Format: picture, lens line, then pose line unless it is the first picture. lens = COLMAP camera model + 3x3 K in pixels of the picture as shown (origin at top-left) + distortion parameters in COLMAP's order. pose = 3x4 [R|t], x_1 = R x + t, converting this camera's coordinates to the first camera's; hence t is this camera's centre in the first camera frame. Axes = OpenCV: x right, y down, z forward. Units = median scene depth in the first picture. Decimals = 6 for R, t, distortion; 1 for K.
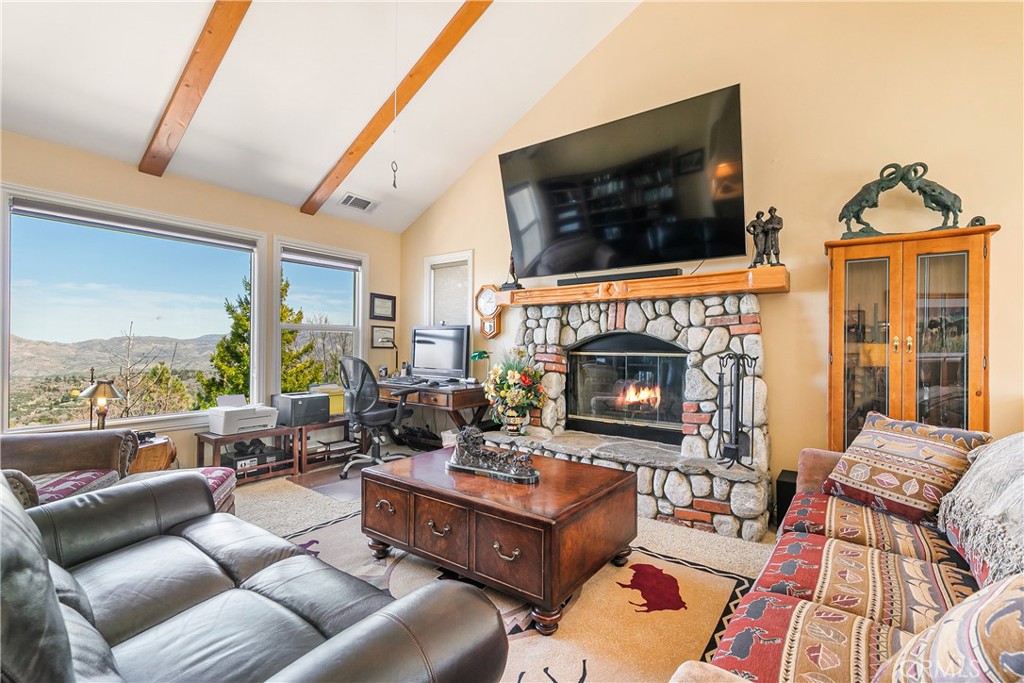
lens RADIAL K [[469.6, 0, 512.0], [0, 469.6, 341.5], [0, 0, 1]] dist [-0.000183, -0.000111]
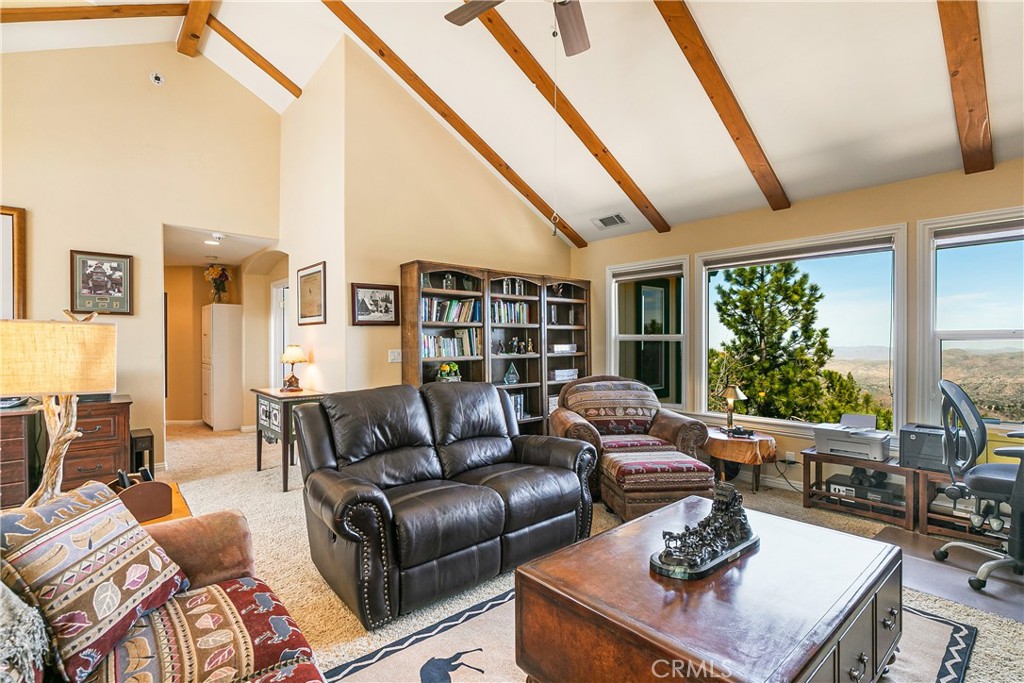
lens RADIAL K [[487.3, 0, 512.0], [0, 487.3, 341.5], [0, 0, 1]] dist [-0.000133, -0.000083]
pose [[-0.210342, -0.010040, -0.977576, 0.477126], [-0.001844, 0.999950, -0.009873, -0.016129], [0.977626, -0.000274, -0.210350, 0.556661]]
